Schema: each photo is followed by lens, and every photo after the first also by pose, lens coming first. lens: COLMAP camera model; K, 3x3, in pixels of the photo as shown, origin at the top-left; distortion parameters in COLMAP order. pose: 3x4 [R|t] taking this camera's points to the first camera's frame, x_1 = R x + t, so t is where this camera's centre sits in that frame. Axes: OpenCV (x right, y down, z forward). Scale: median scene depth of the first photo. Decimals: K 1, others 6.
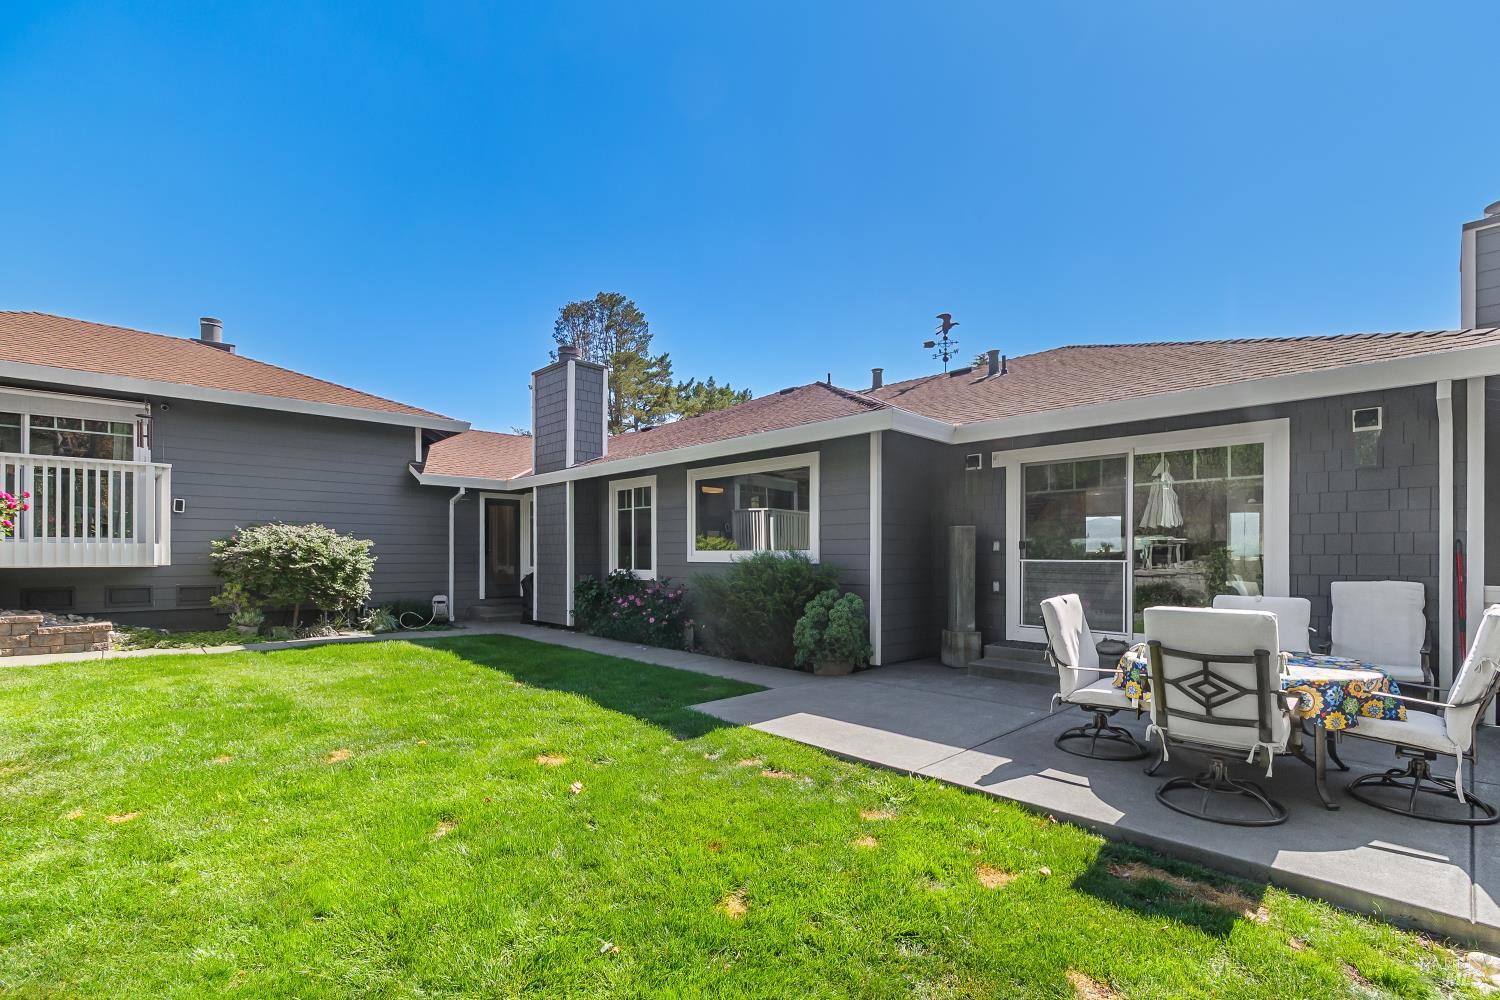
lens RADIAL K [[665.4, 0, 746.4], [0, 665.4, 569.5], [0, 0, 1]] dist [-0.001105, -0.000135]
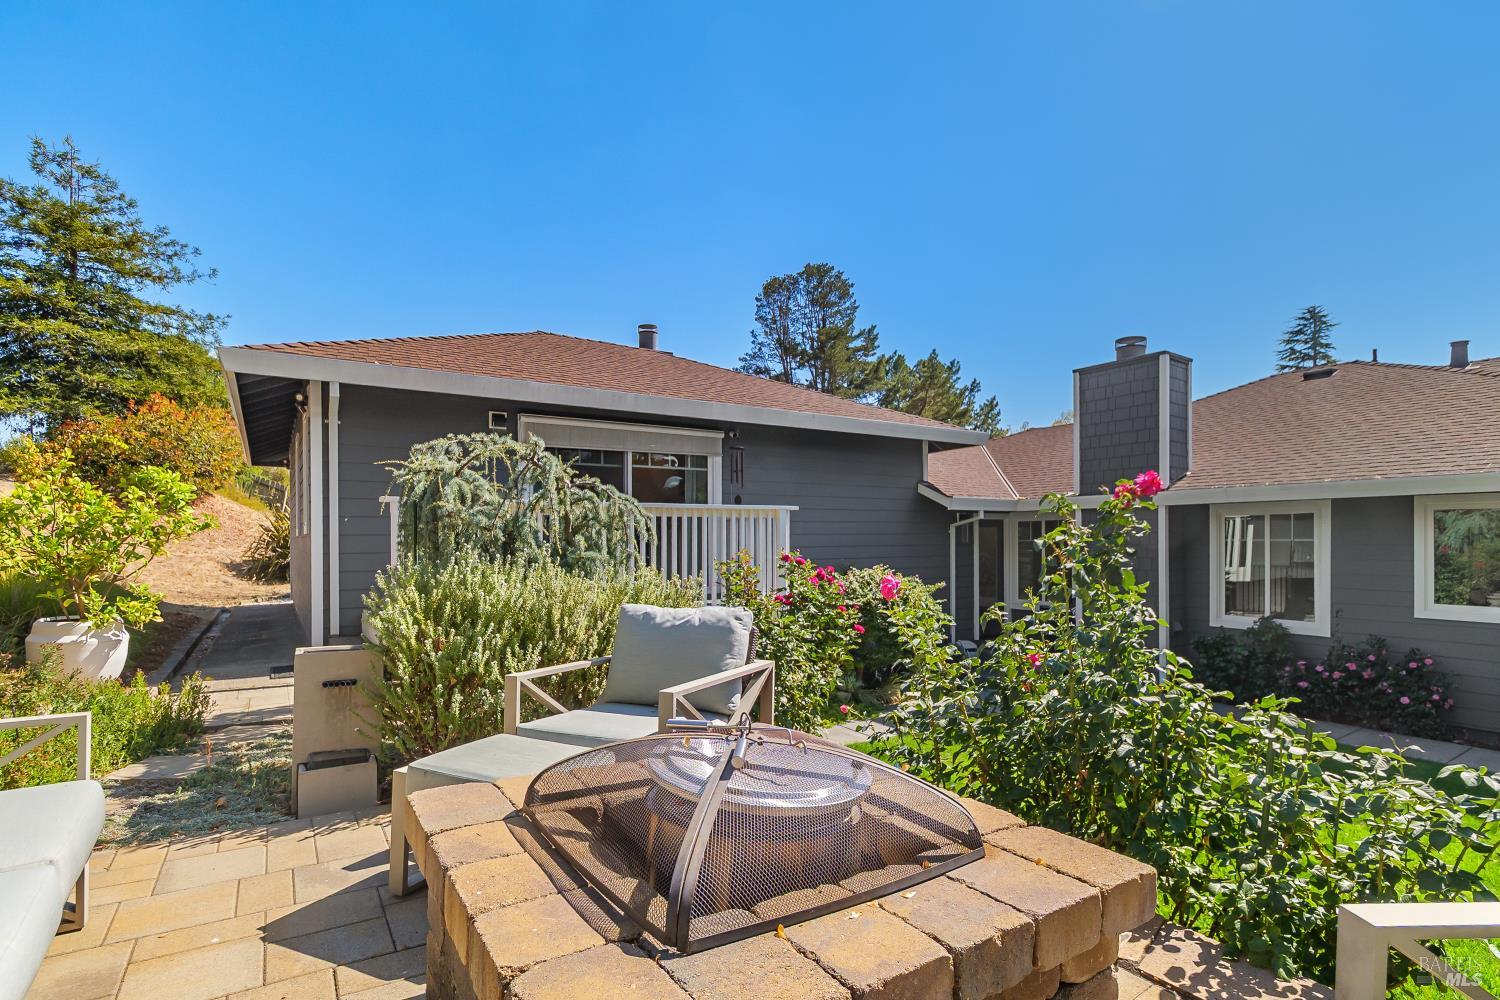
lens RADIAL K [[698.0, 0, 753.6], [0, 698.0, 566.7], [0, 0, 1]] dist [-0.001392, -0.000208]
pose [[0.986810, -0.002011, -0.161873, -0.495081], [0.006035, 0.999685, 0.024377, -0.065635], [0.161772, -0.025032, 0.986511, 0.063110]]
